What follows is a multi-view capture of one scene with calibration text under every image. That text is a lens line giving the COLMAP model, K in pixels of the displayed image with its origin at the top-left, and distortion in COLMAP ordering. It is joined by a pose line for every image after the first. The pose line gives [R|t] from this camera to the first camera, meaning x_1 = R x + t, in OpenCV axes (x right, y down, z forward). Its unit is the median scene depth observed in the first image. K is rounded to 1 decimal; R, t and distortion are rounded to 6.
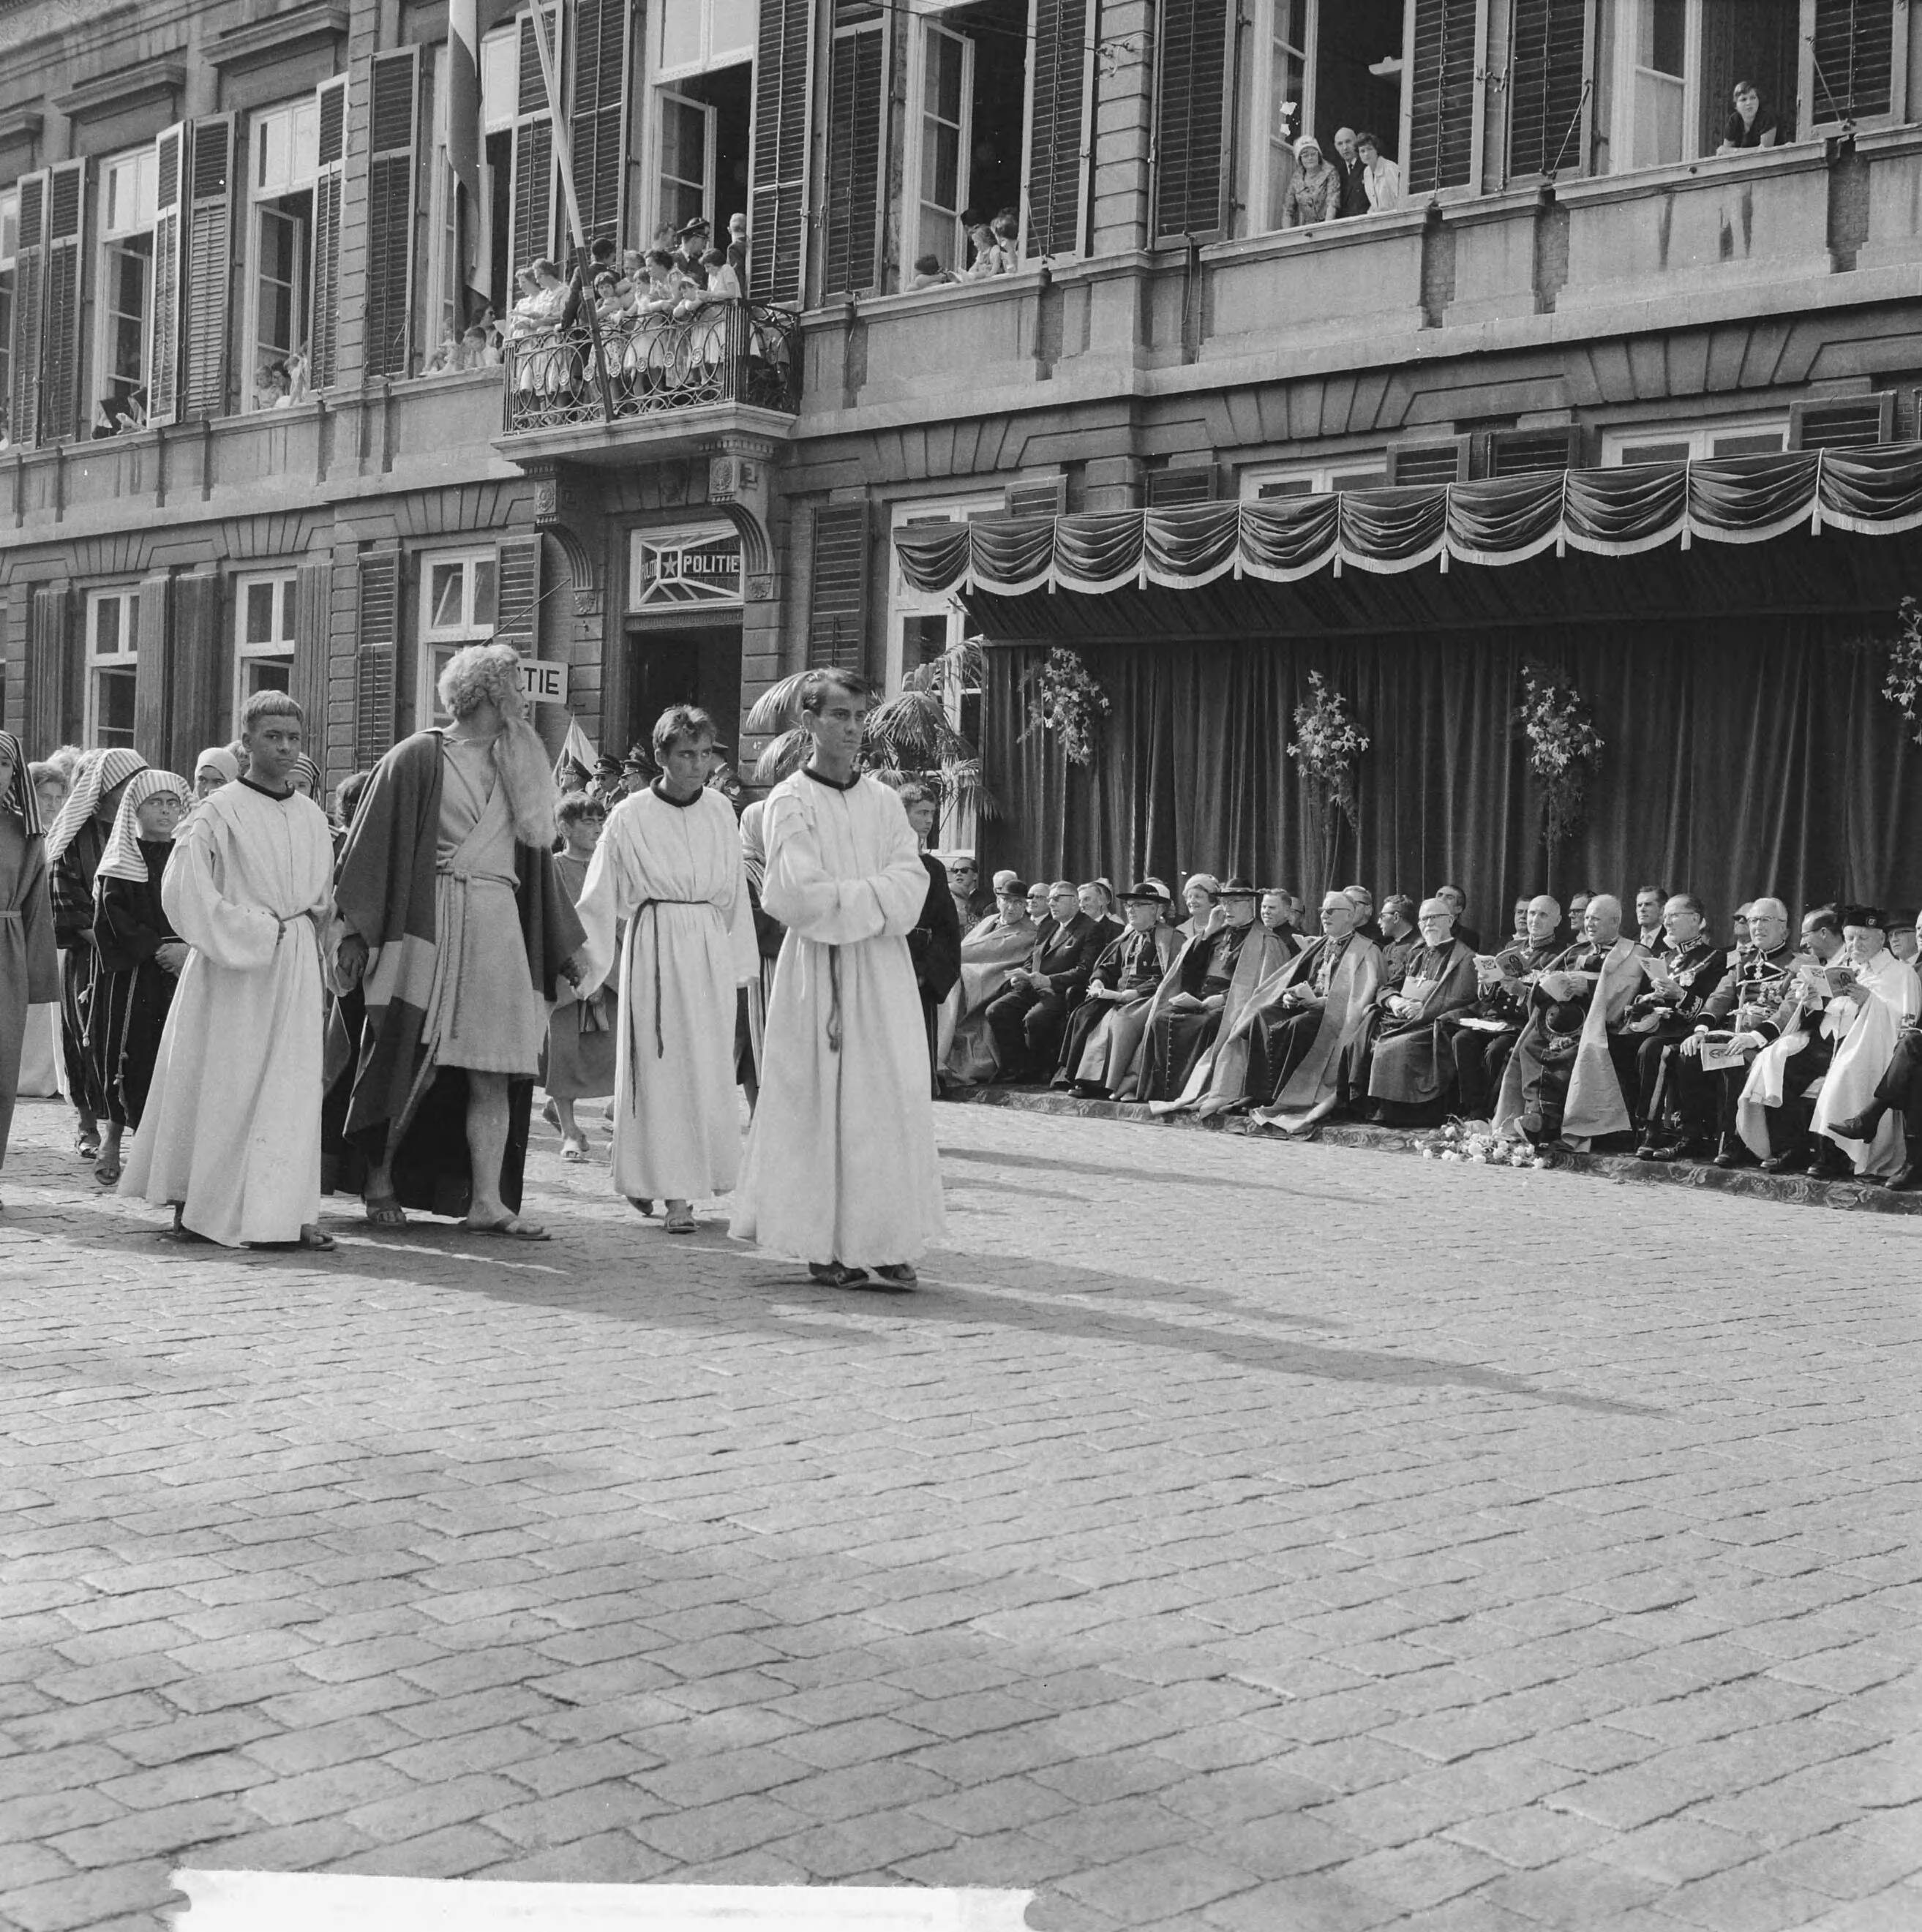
lens RADIAL K [[2768.8, 0, 1002.8], [0, 2768.8, 1001.5], [0, 0, 1]] dist [0.022597, -0.249507]
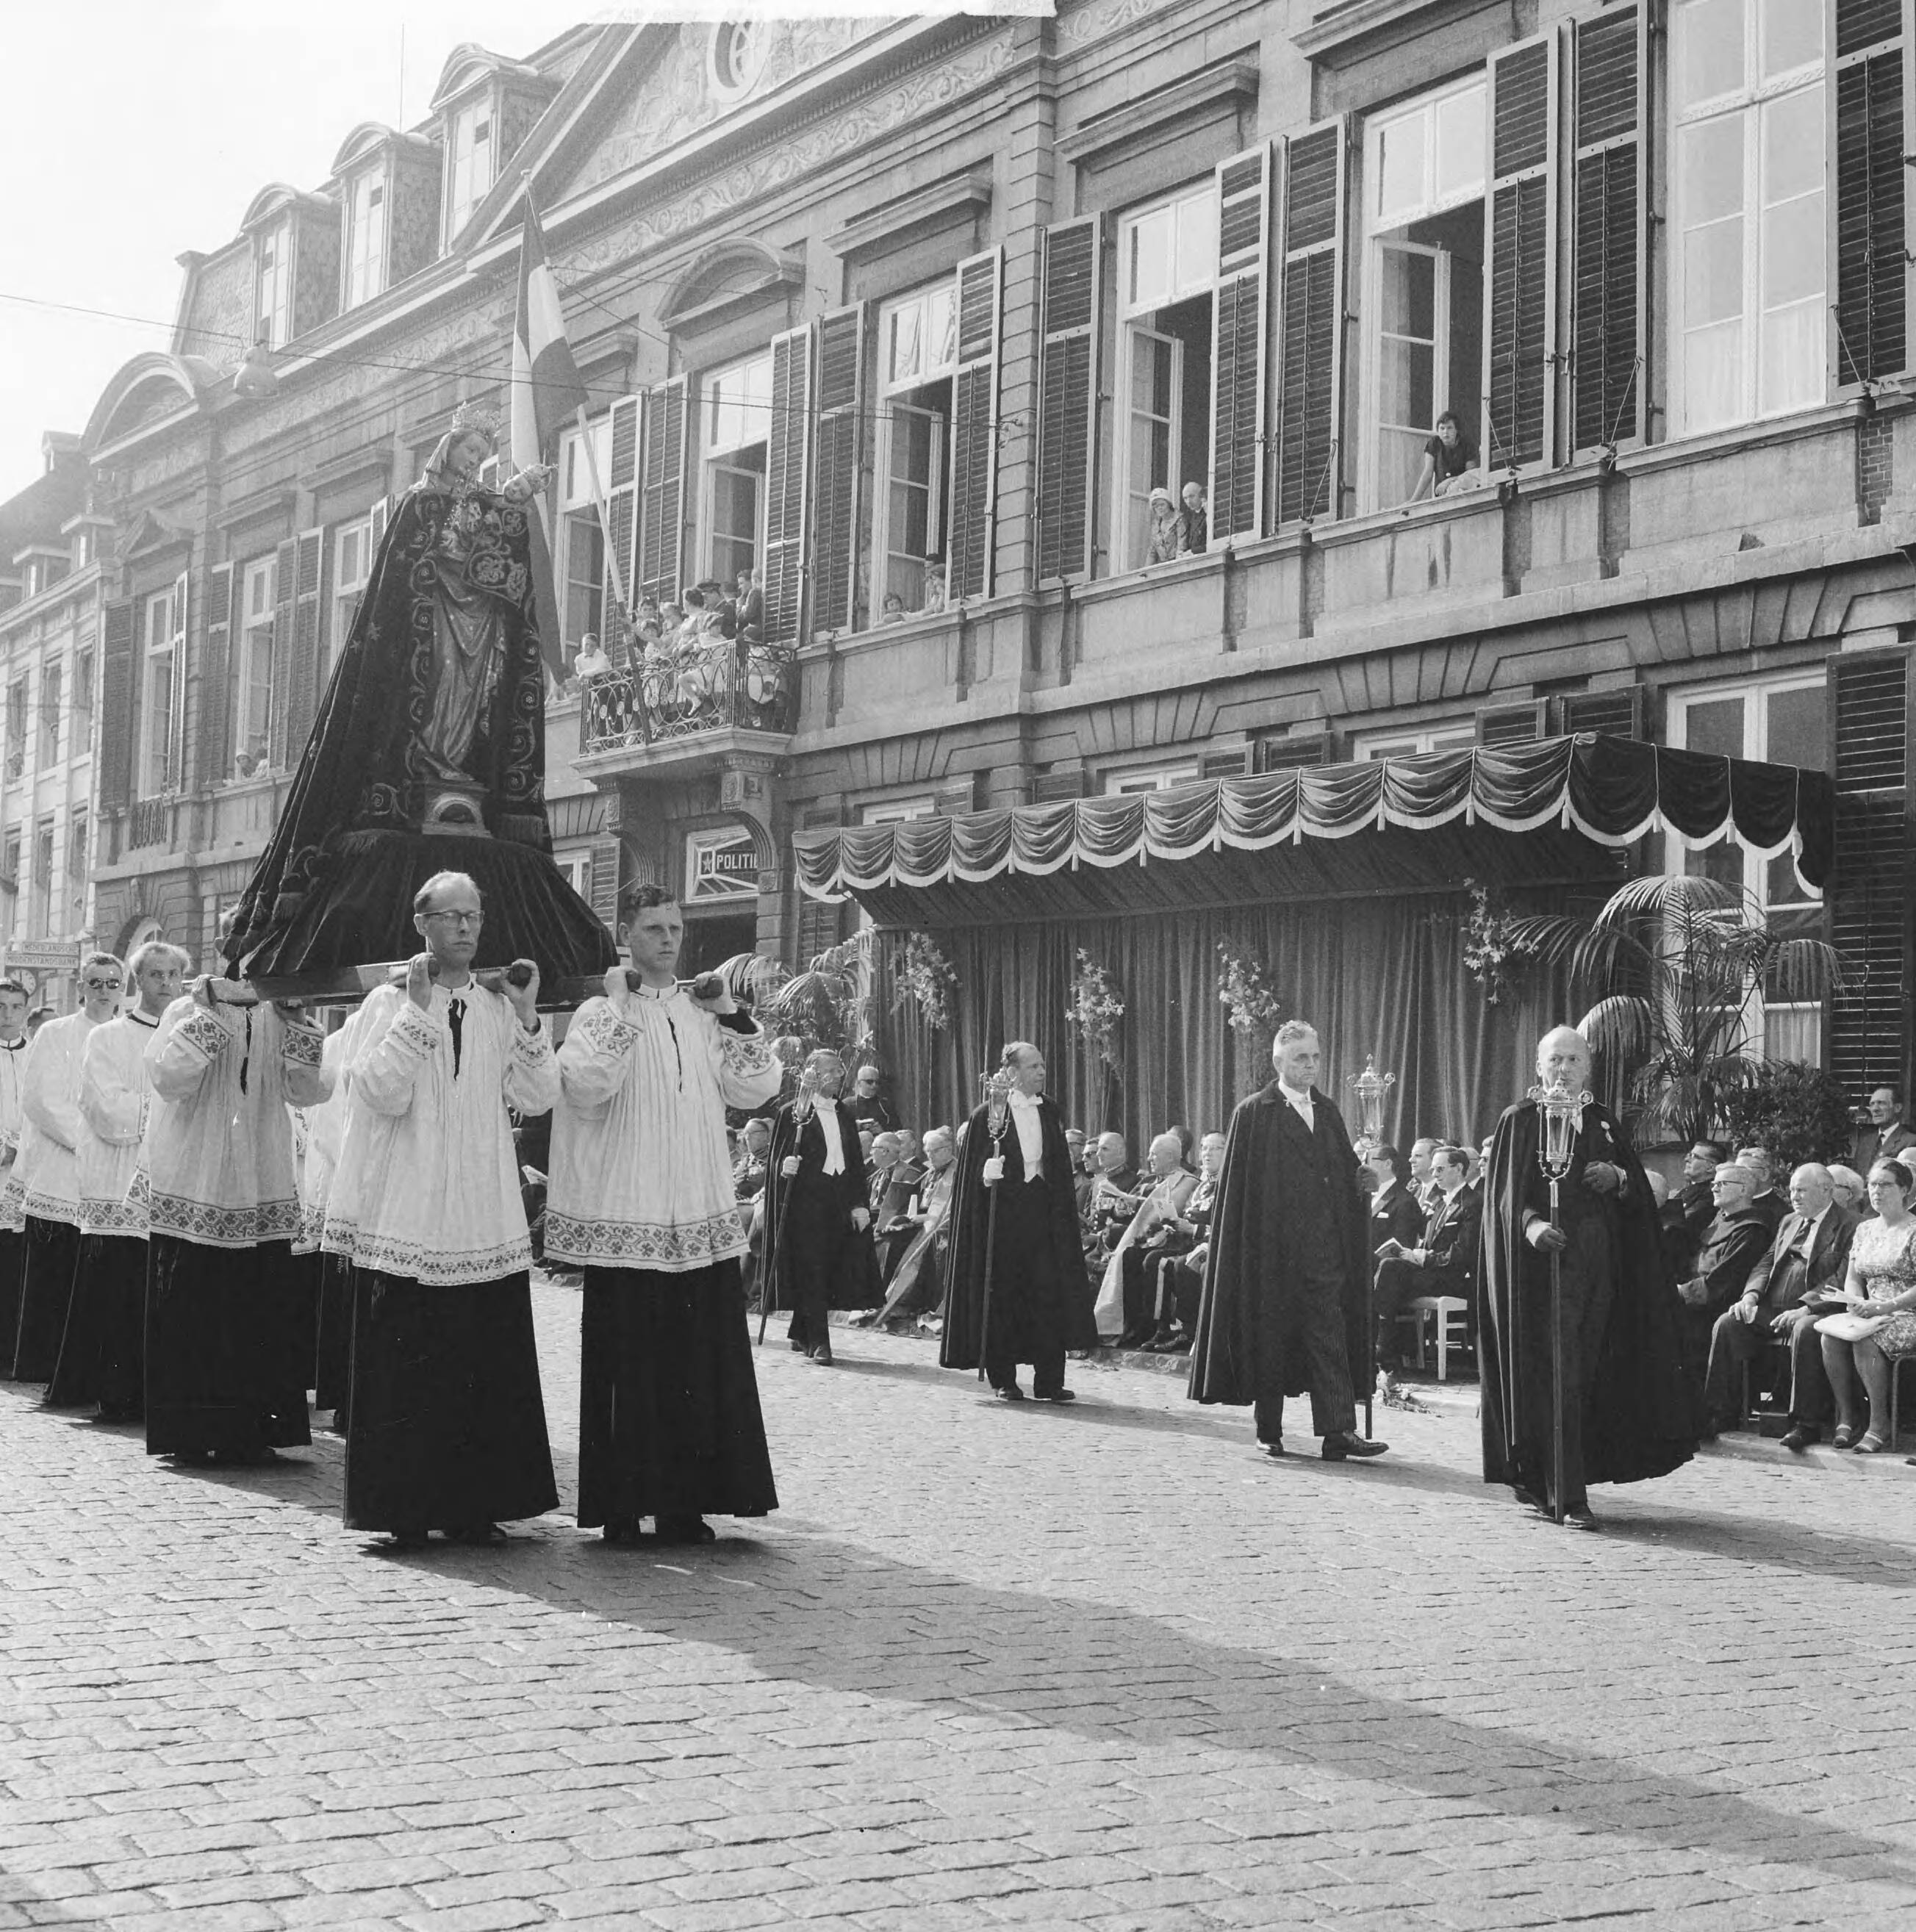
lens RADIAL K [[2806.6, 0, 958.0], [0, 2806.6, 966.0], [0, 0, 1]] dist [-0.006072, -0.136045]
pose [[0.979273, -0.020228, -0.201534, 0.258529], [-0.001161, 0.994424, -0.105453, 0.012022], [0.202543, 0.103501, 0.973788, -0.147655]]
